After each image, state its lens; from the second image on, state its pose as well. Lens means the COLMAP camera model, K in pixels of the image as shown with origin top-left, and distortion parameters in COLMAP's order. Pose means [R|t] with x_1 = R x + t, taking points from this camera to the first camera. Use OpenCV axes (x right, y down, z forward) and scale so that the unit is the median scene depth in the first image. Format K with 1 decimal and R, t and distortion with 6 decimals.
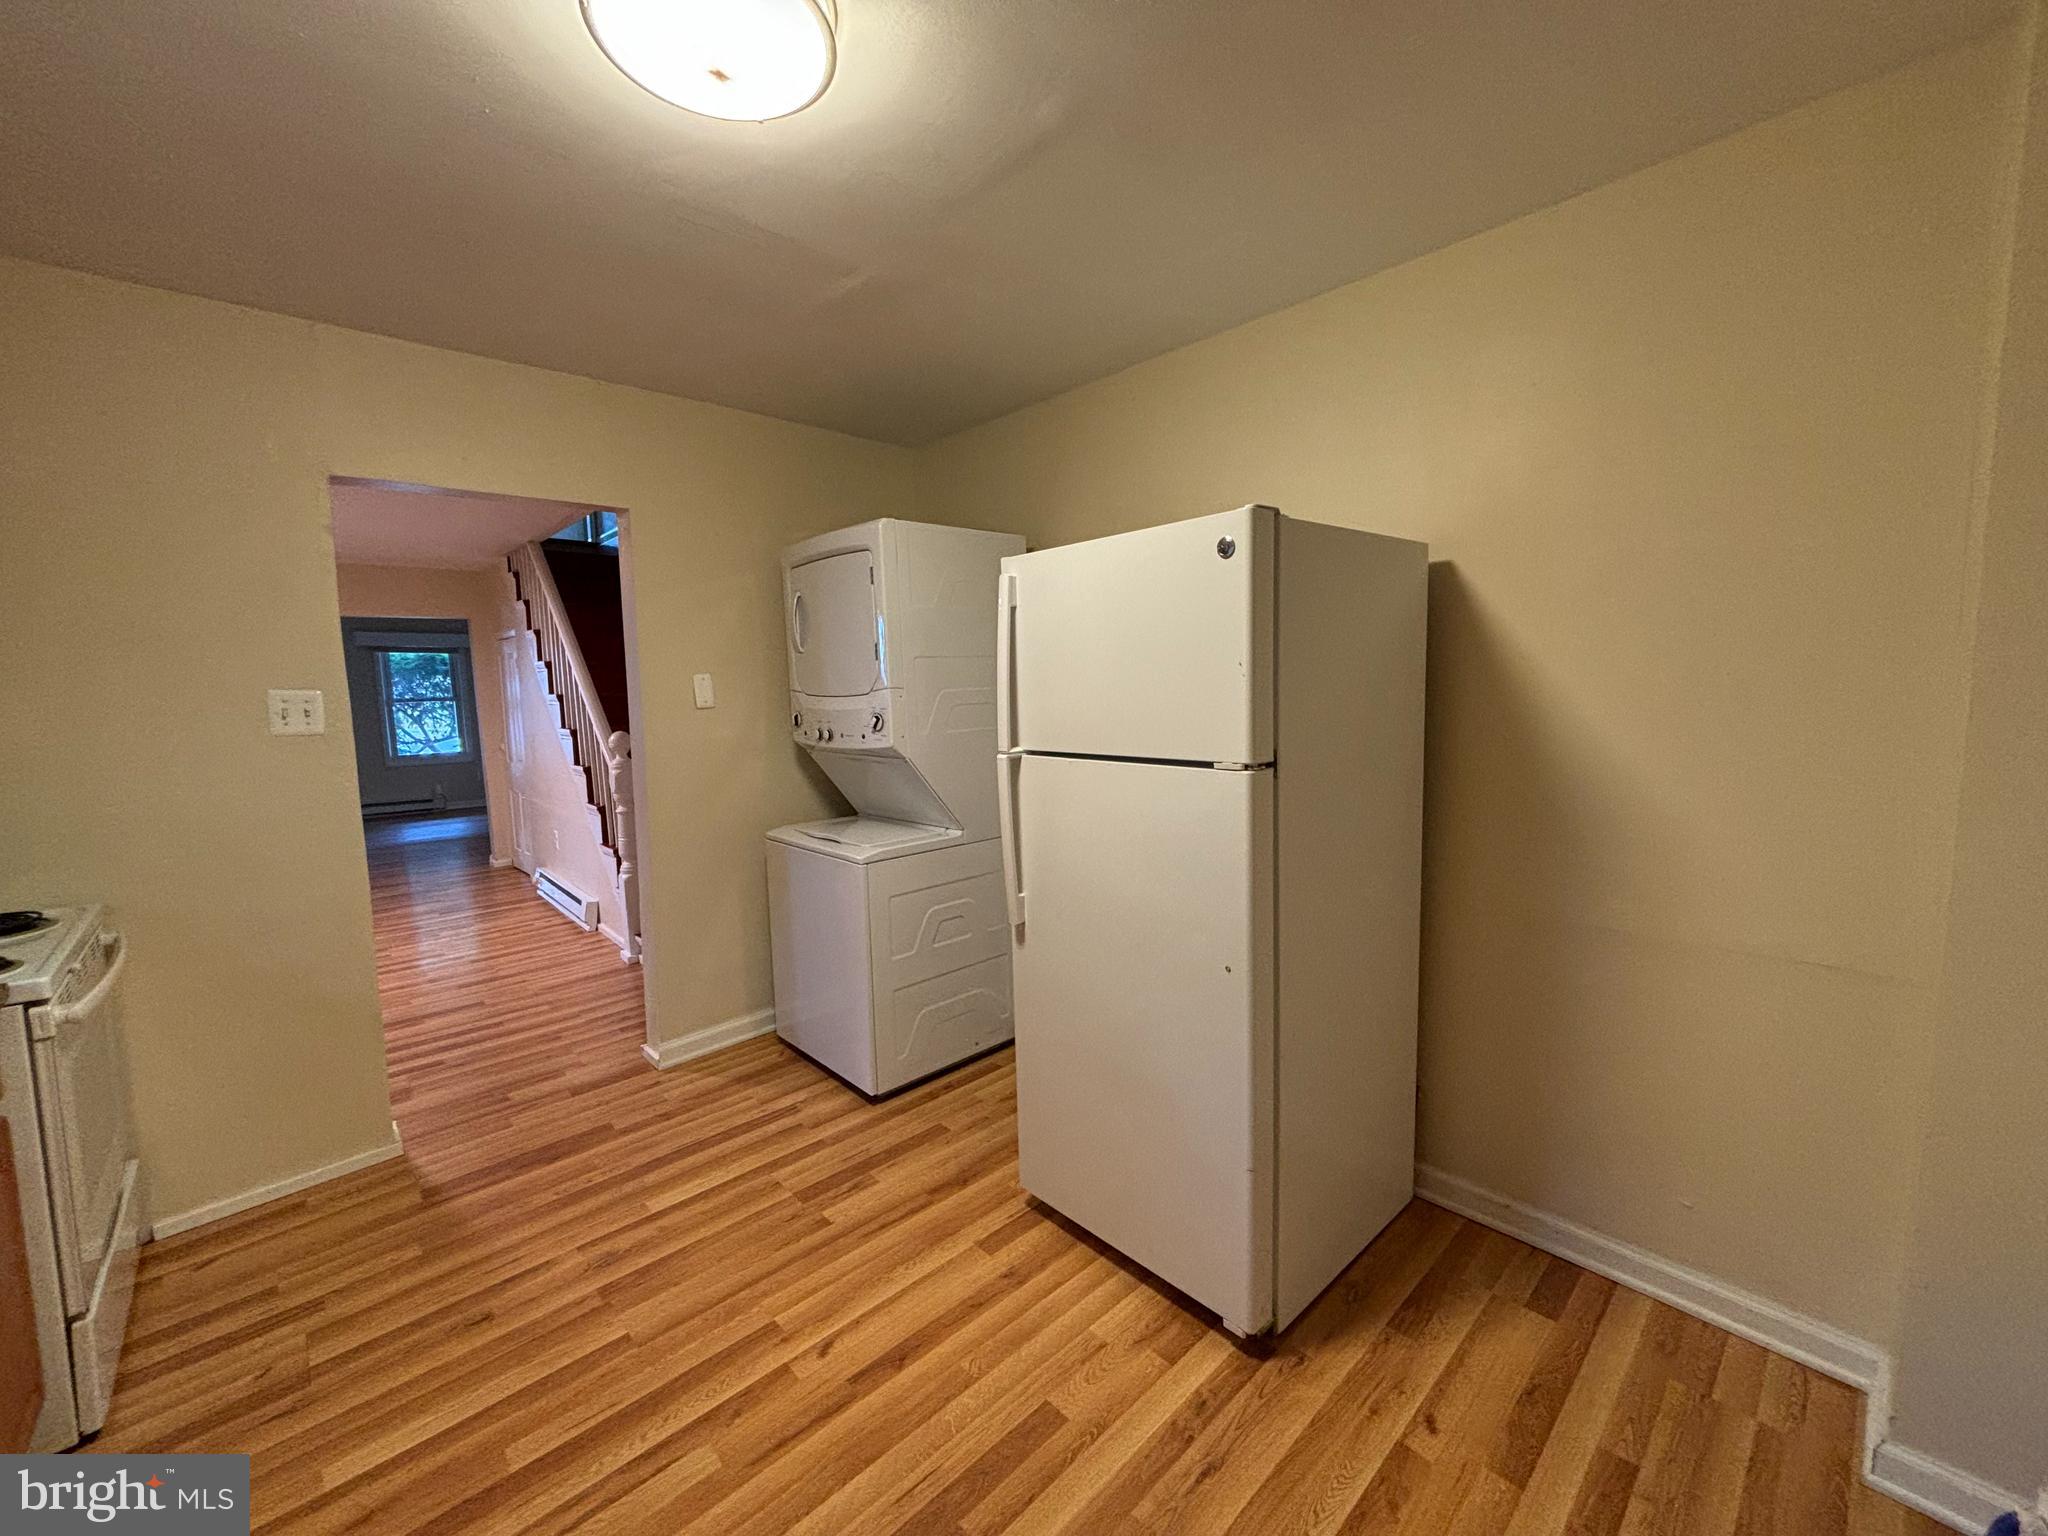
lens RADIAL K [[829.2, 0, 1019.5], [0, 829.2, 764.3], [0, 0, 1]] dist [-0.000872, 0.000681]
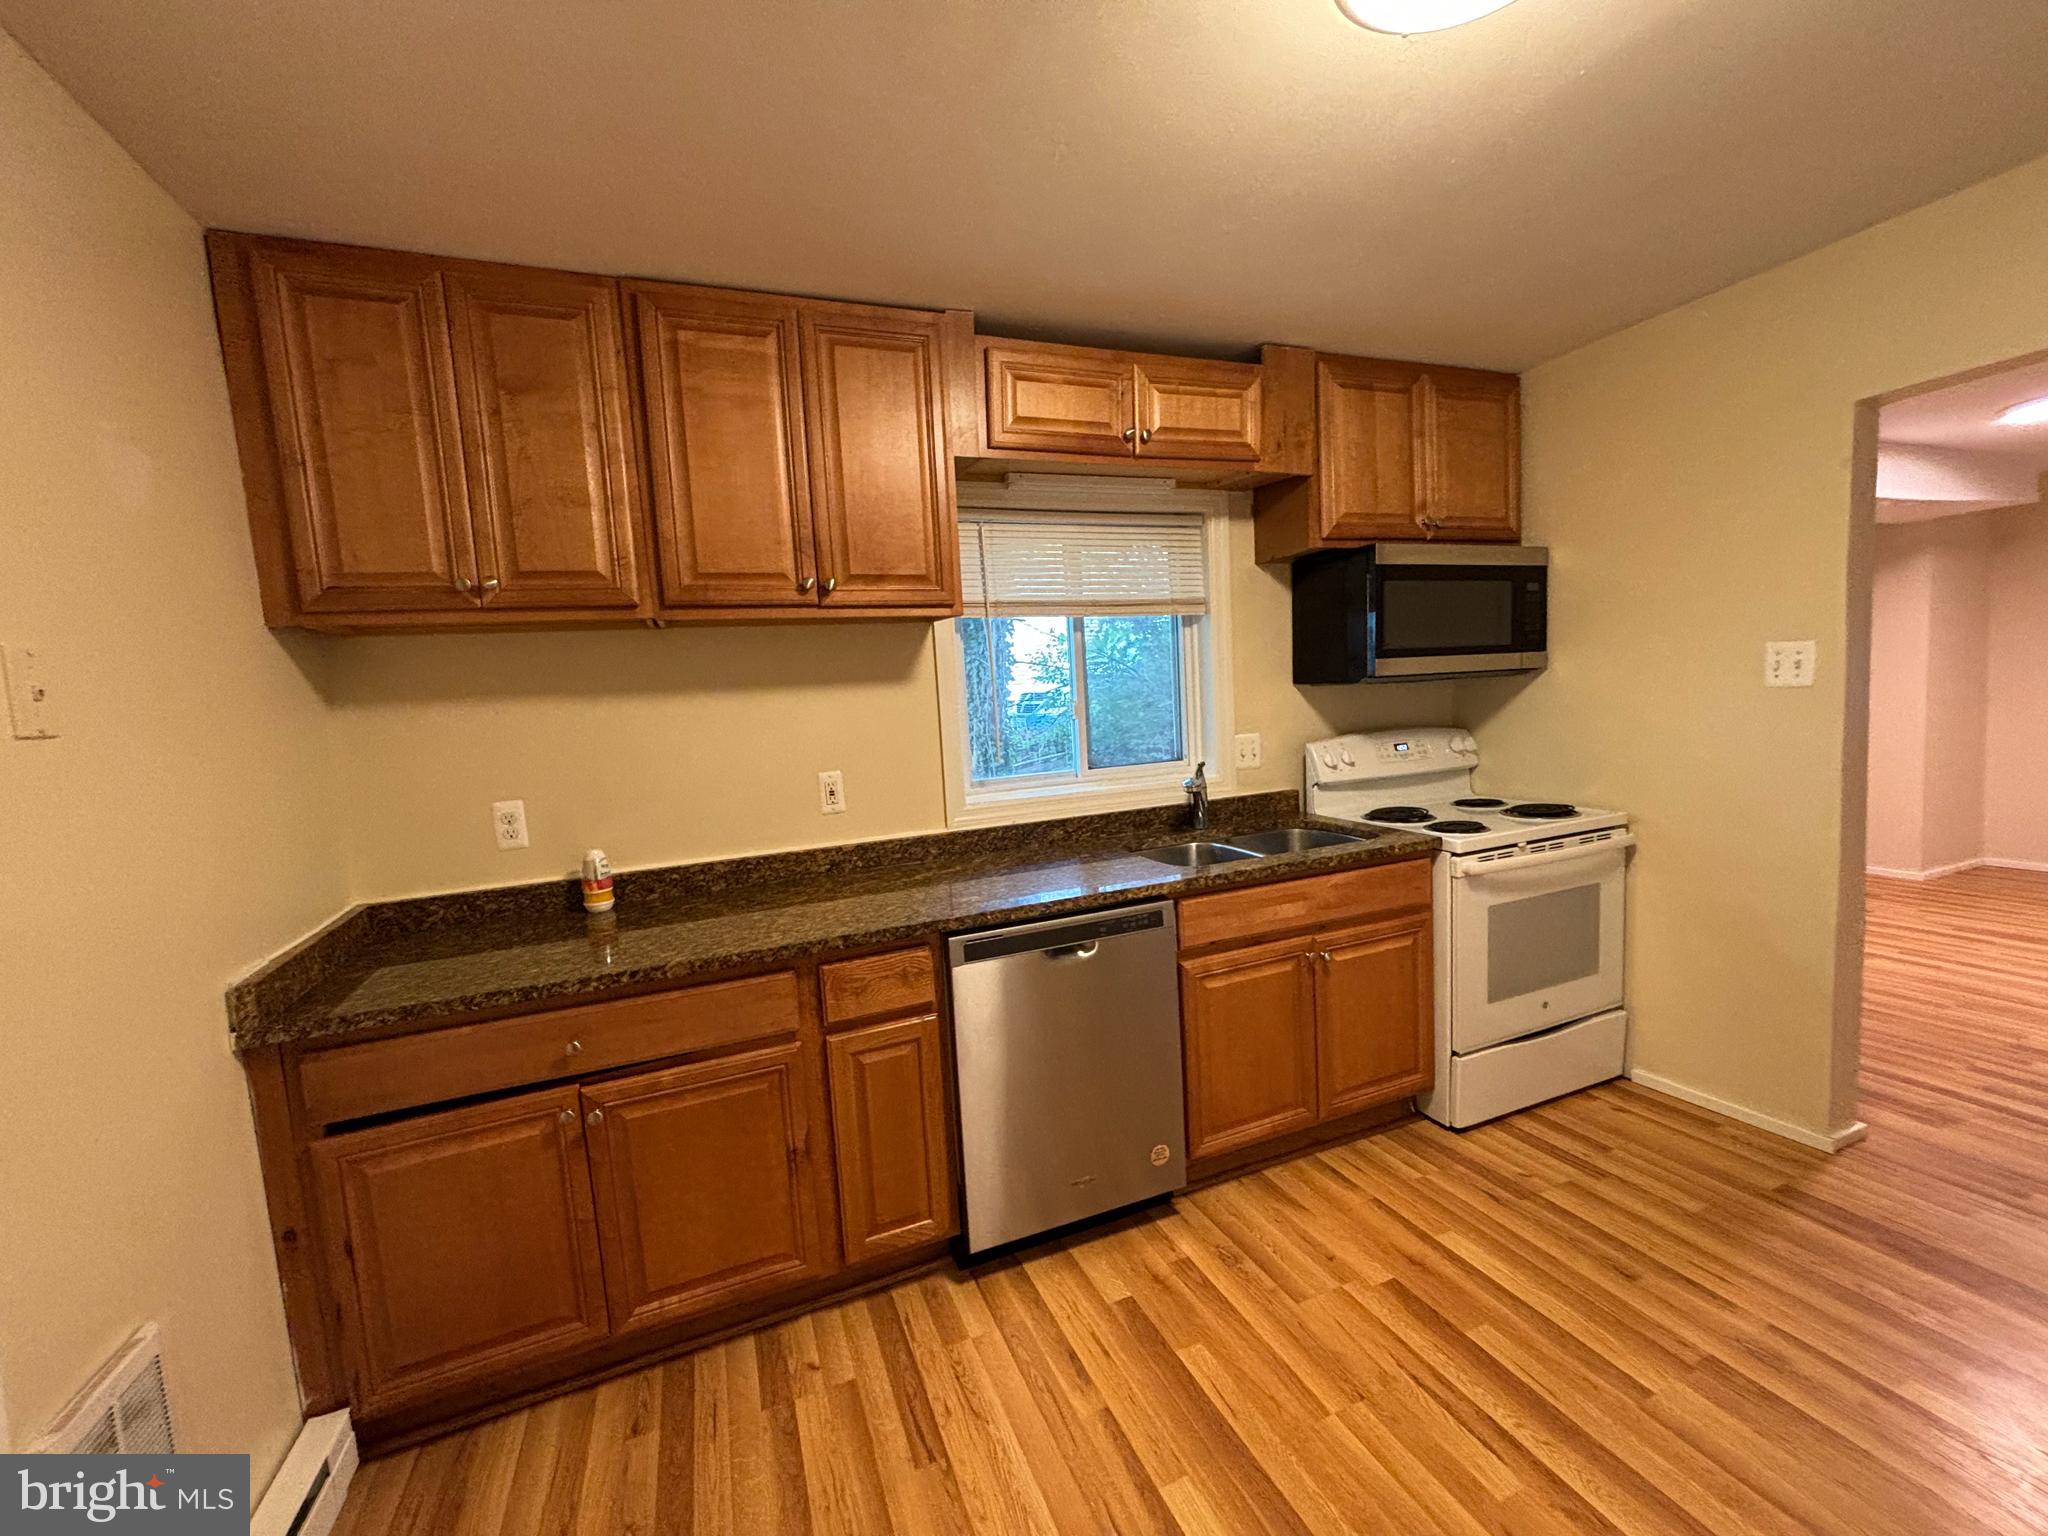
lens RADIAL K [[818.3, 0, 1022.9], [0, 818.3, 777.0], [0, 0, 1]] dist [-0.002203, 0.000149]
pose [[-0.361966, 0.134296, -0.922467, 0.411465], [-0.025100, 0.987805, 0.153657, -0.061256], [0.931853, 0.078772, -0.354181, 0.548058]]
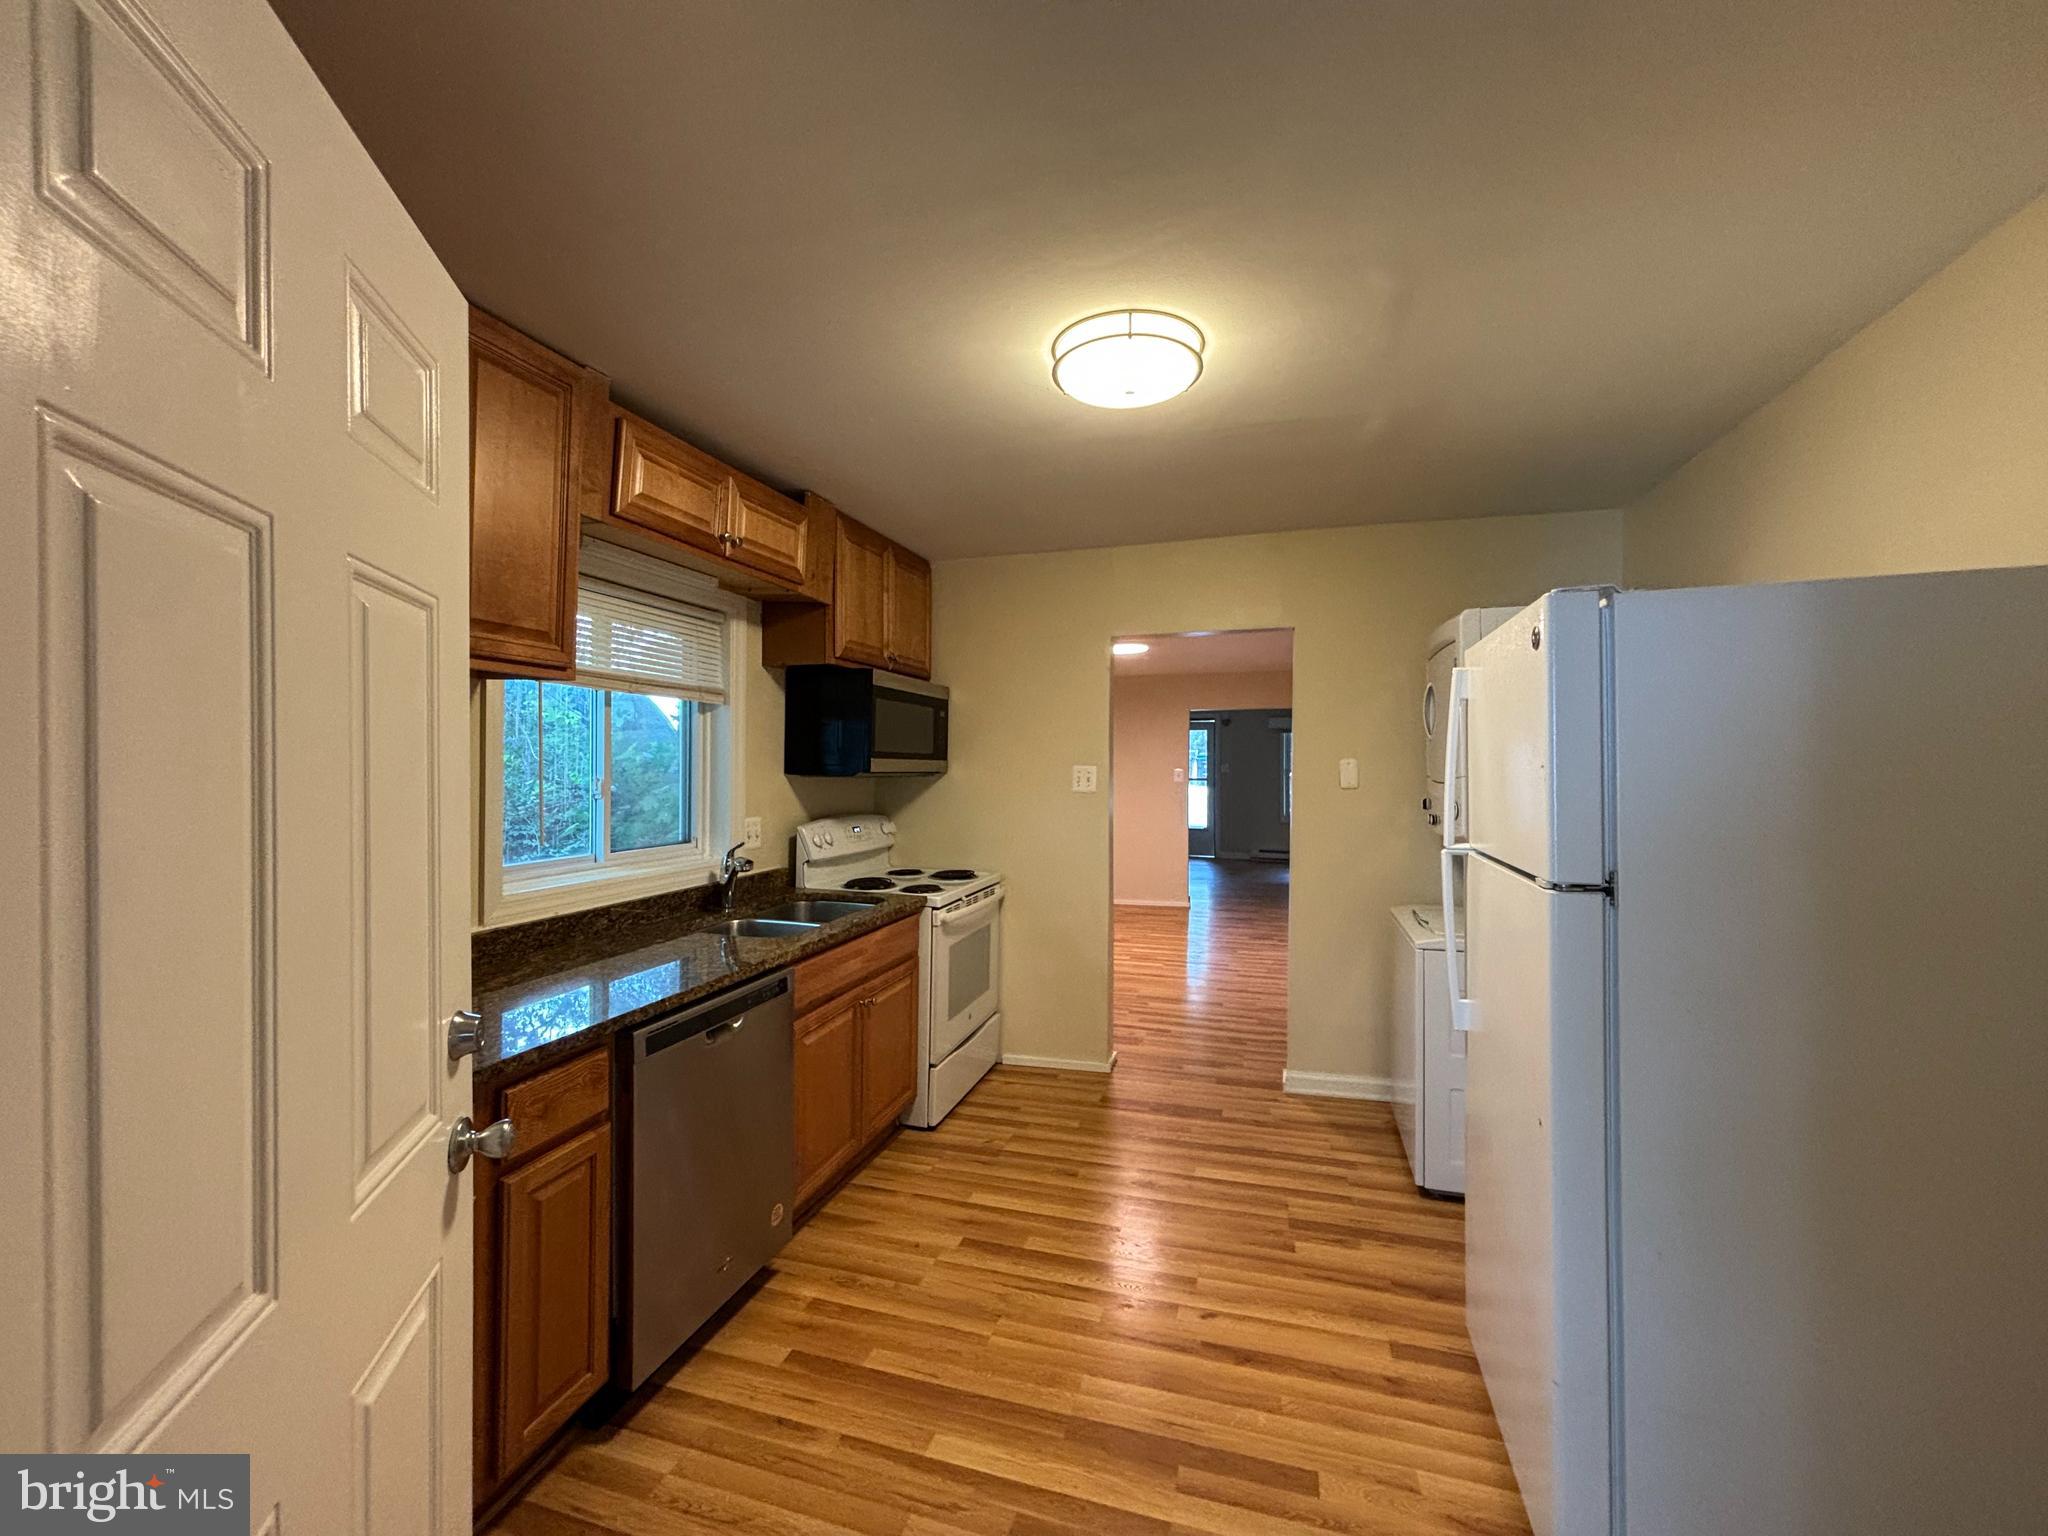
lens RADIAL K [[824.1, 0, 1019.0], [0, 824.1, 776.6], [0, 0, 1]] dist [-0.010271, 0.000225]
pose [[0.496055, 0.035412, -0.867568, 0.540256], [-0.100188, 0.994829, -0.016679, -0.028590], [0.862491, 0.095194, 0.497038, 0.072020]]
